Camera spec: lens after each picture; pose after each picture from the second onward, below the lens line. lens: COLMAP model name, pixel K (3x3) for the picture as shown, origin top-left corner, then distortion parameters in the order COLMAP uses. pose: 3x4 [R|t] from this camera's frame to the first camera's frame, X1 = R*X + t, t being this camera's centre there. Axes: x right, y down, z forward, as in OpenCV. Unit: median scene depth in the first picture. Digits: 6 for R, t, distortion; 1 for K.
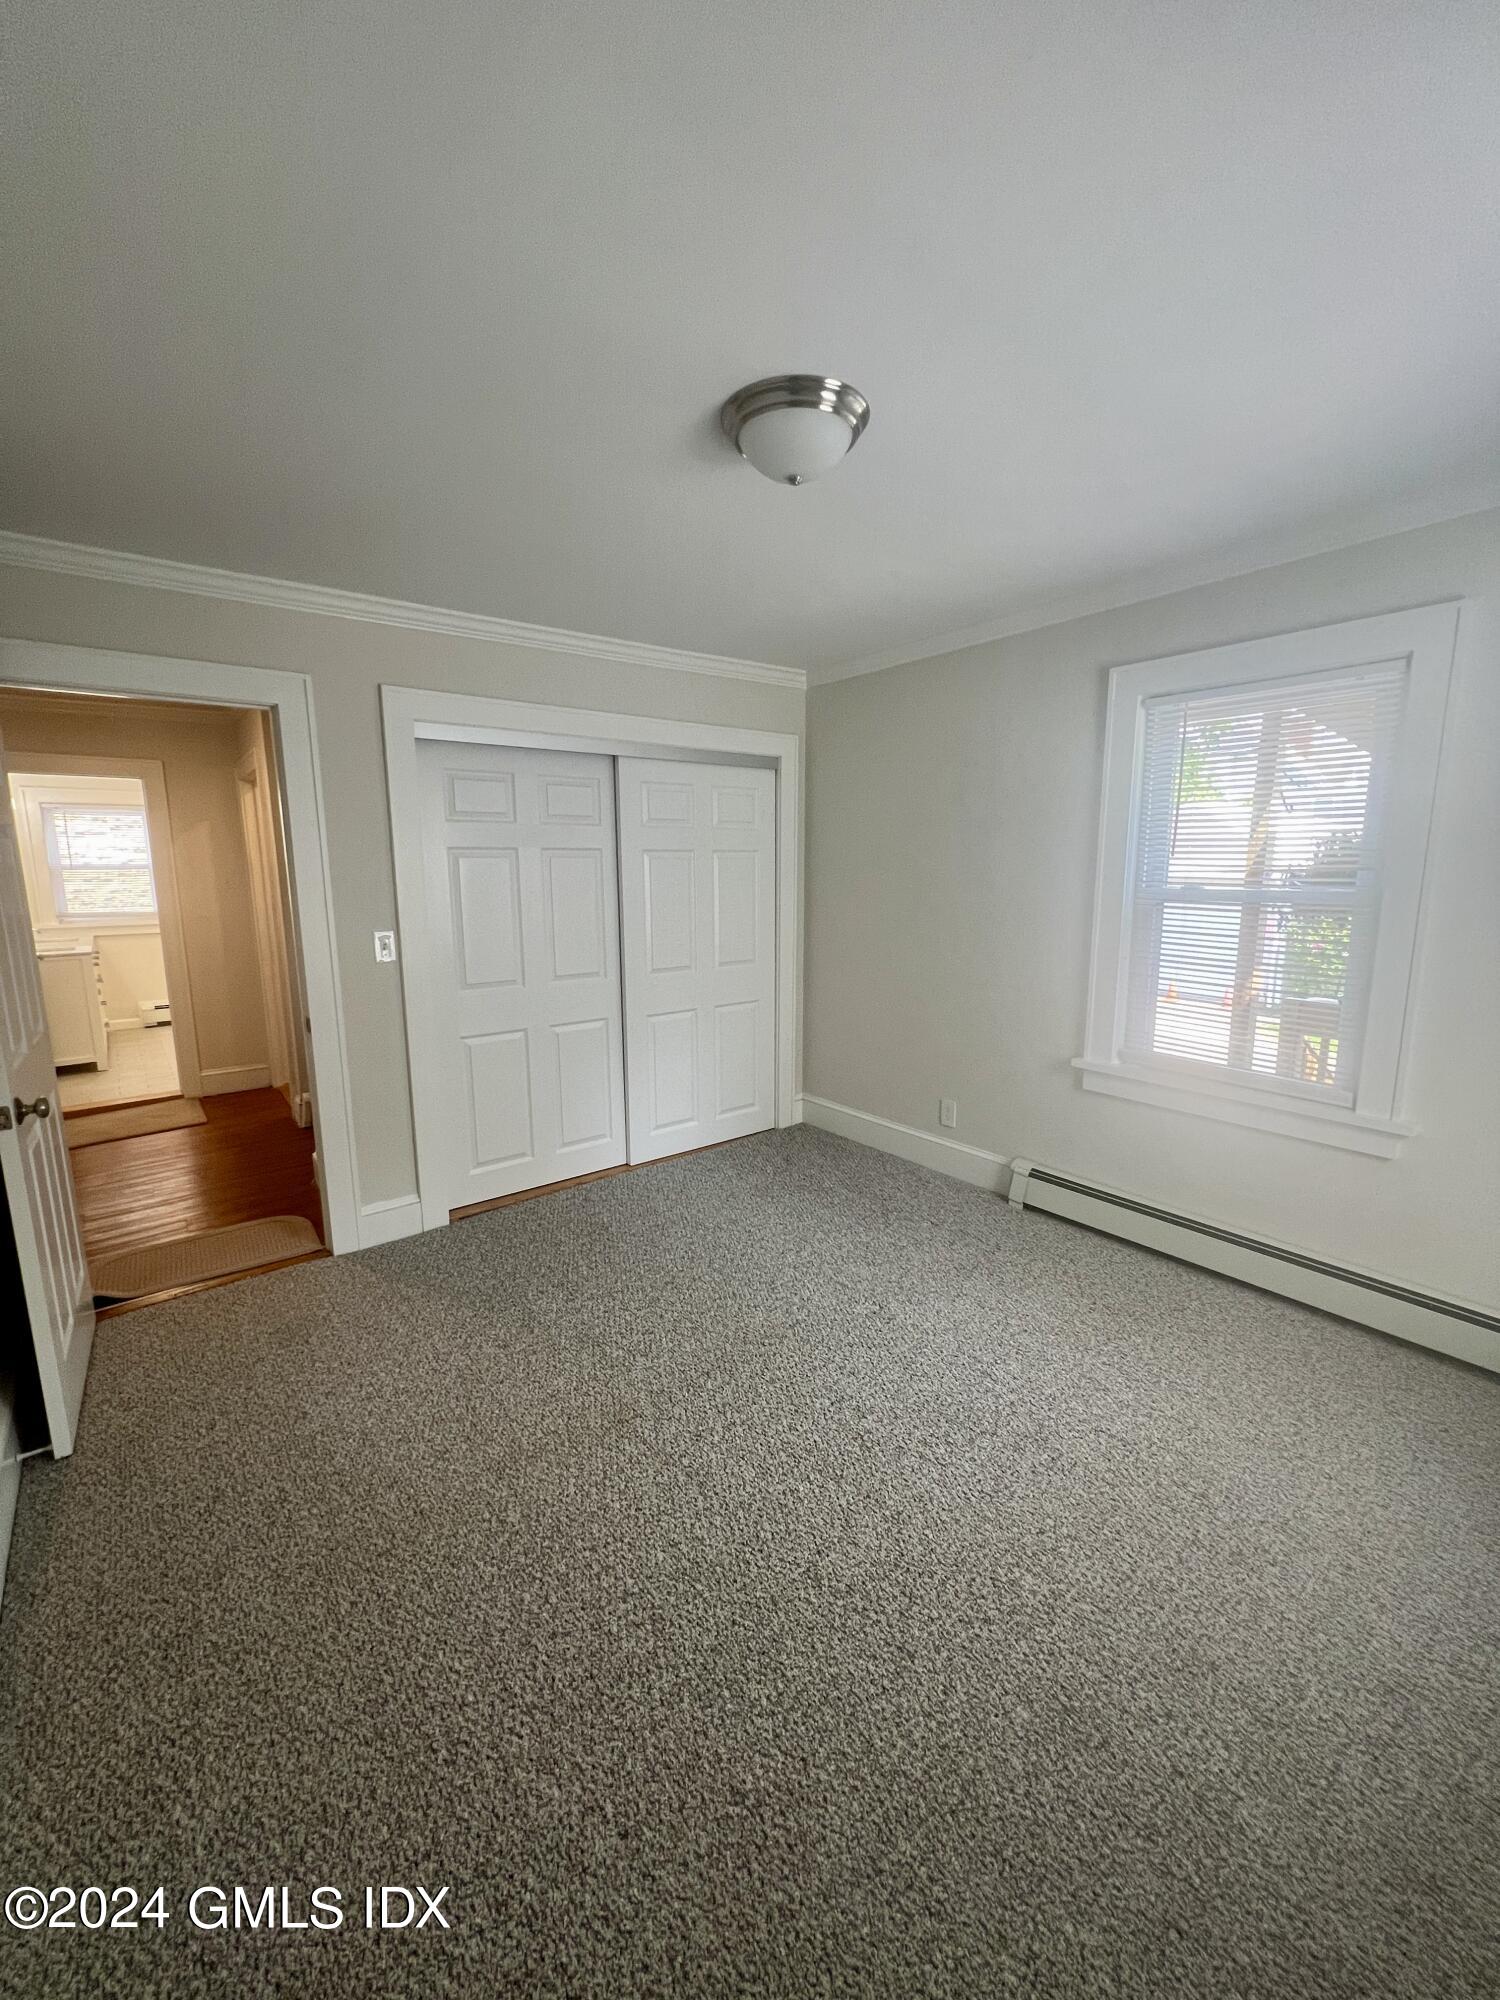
lens RADIAL K [[807.0, 0, 748.1], [0, 807.0, 1001.1], [0, 0, 1]] dist [-0.000400, 0.000316]
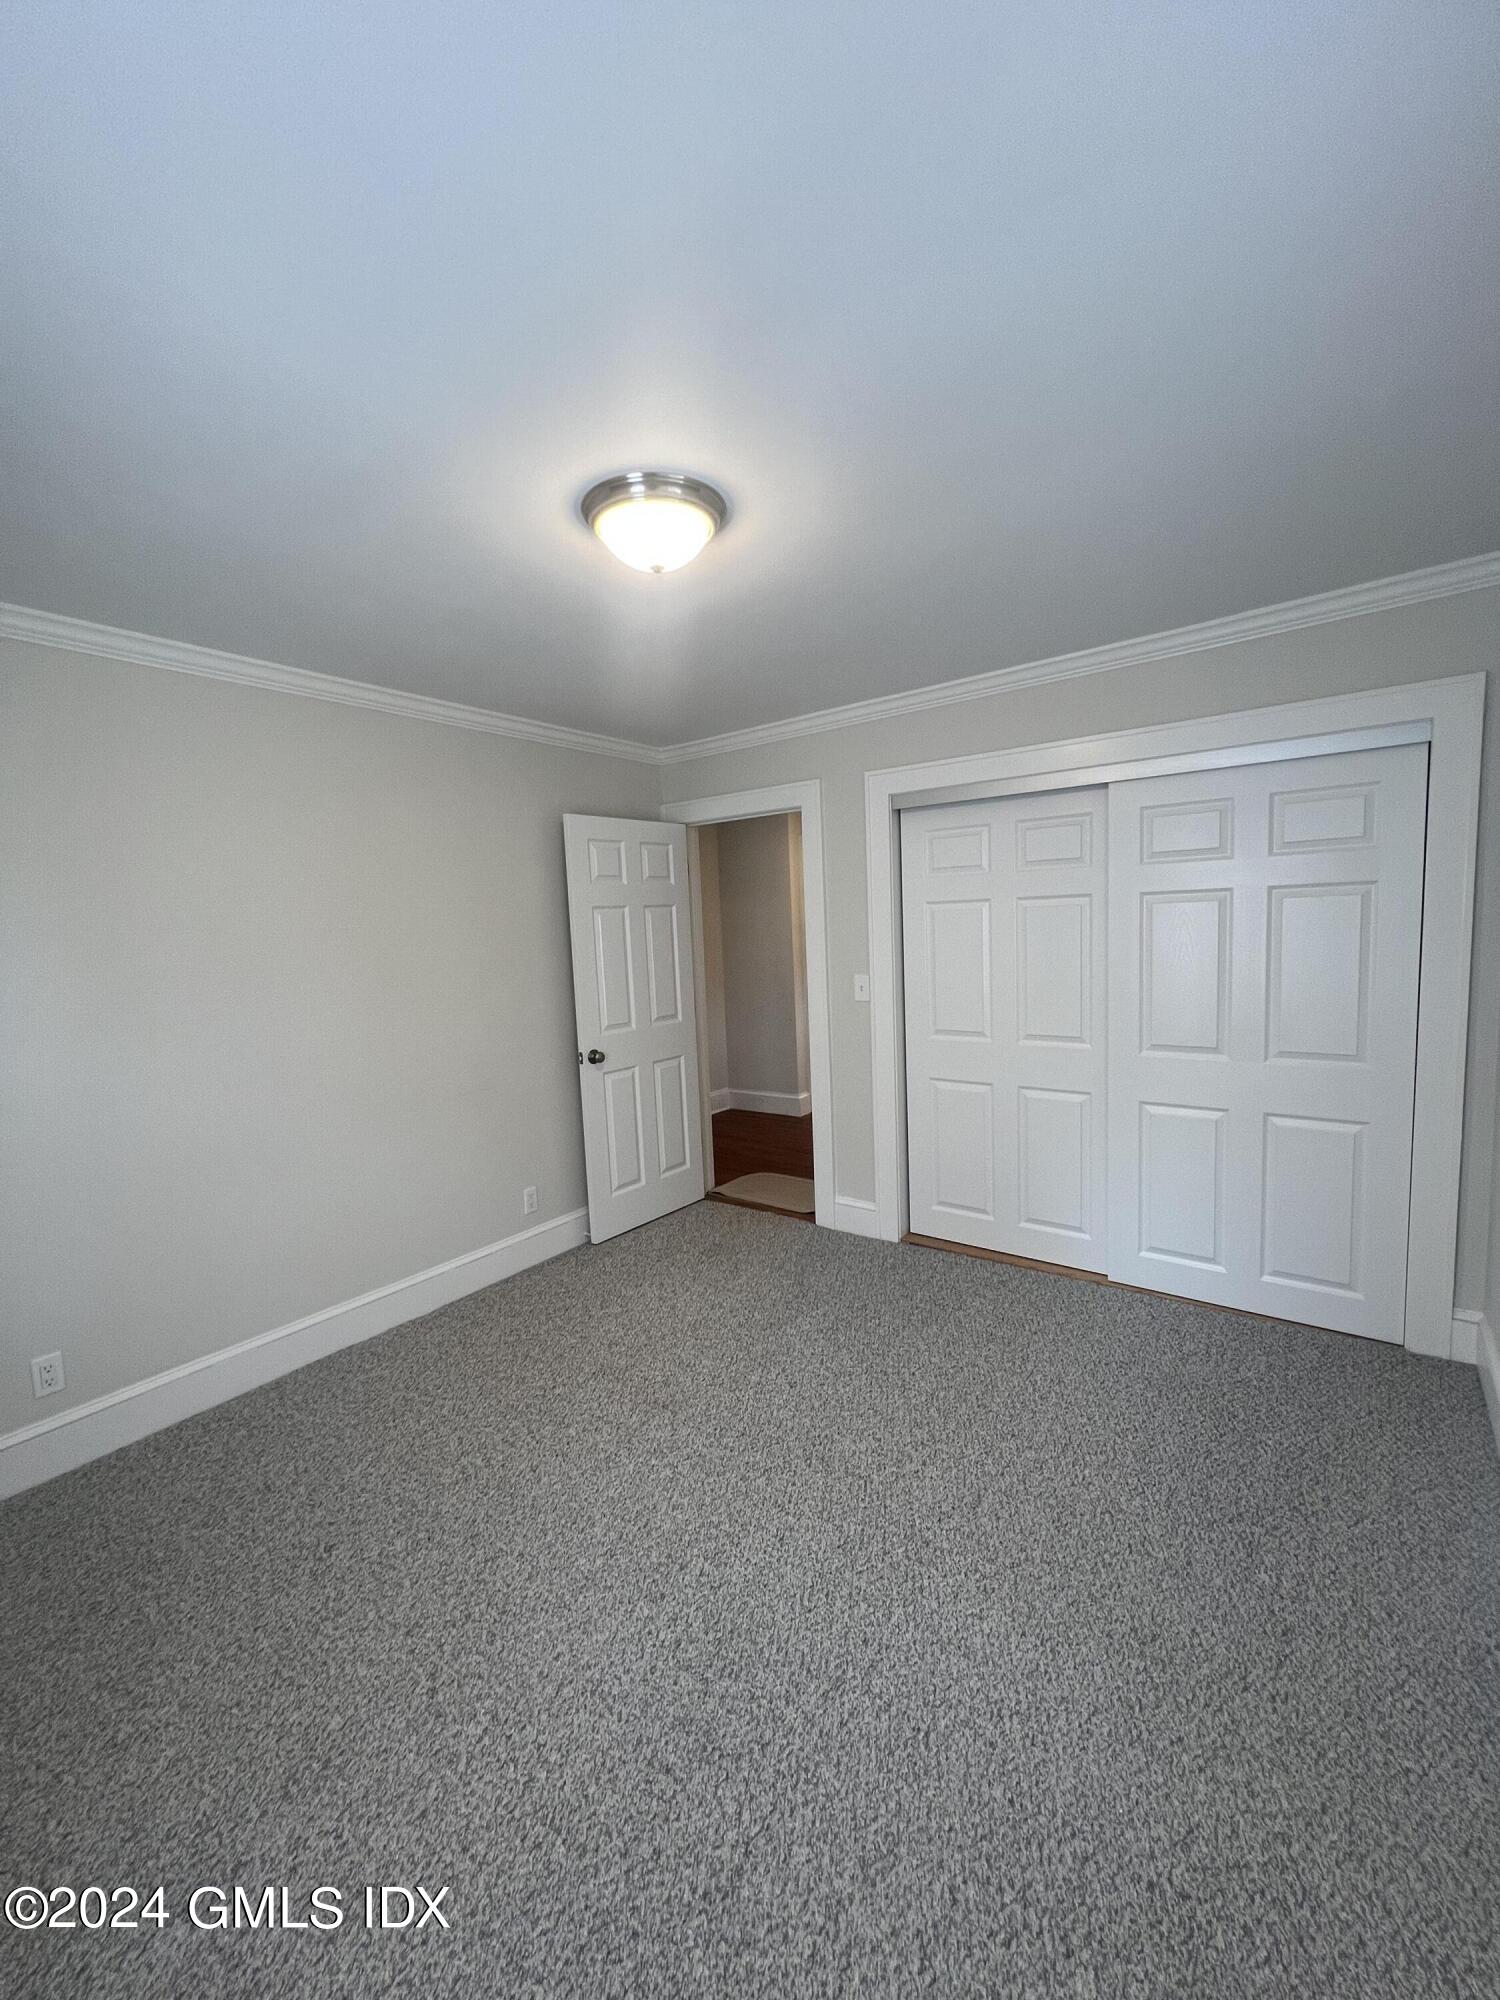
lens RADIAL K [[807.0, 0, 748.1], [0, 807.0, 1001.1], [0, 0, 1]] dist [-0.000400, 0.000316]
pose [[0.256652, 0.094162, -0.961906, 0.641173], [-0.122205, 0.990417, 0.064347, -0.101528], [0.958747, 0.101035, 0.265700, 0.508452]]
